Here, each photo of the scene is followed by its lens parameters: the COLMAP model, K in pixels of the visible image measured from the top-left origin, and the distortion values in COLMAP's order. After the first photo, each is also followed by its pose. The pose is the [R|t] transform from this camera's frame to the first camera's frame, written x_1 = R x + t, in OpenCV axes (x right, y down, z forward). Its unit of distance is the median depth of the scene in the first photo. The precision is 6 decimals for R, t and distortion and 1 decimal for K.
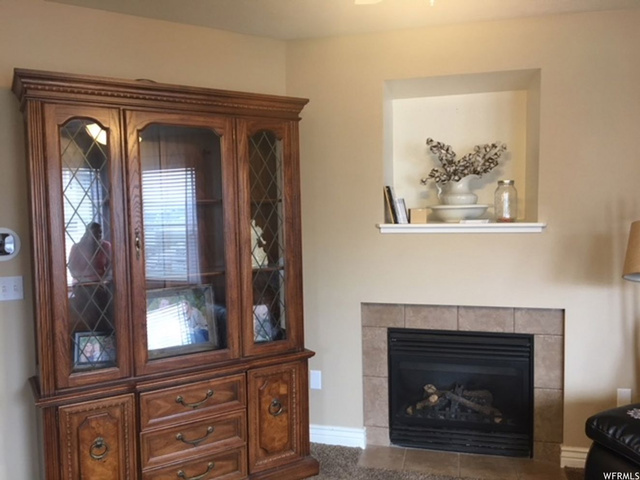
lens RADIAL K [[534.7, 0, 321.1], [0, 534.7, 239.0], [0, 0, 1]] dist [0.042465, -0.061052]
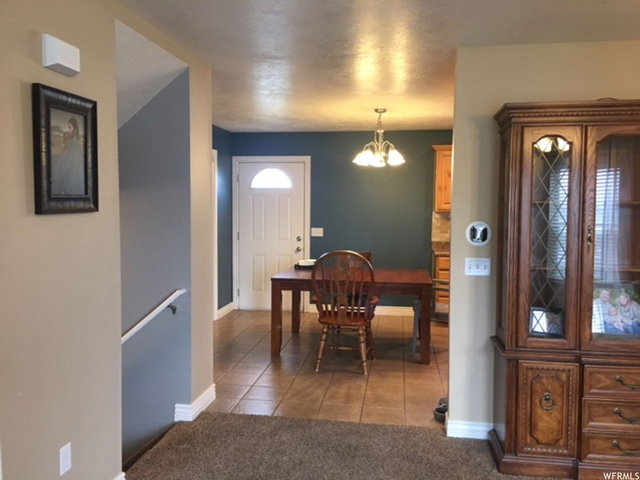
lens RADIAL K [[534.7, 0, 315.9], [0, 534.7, 239.8], [0, 0, 1]] dist [0.042465, -0.061052]
pose [[0.767475, 0.055847, -0.638642, -0.048554], [-0.053273, 0.998309, 0.023279, 0.015959], [0.638861, 0.016157, 0.769152, -0.294123]]
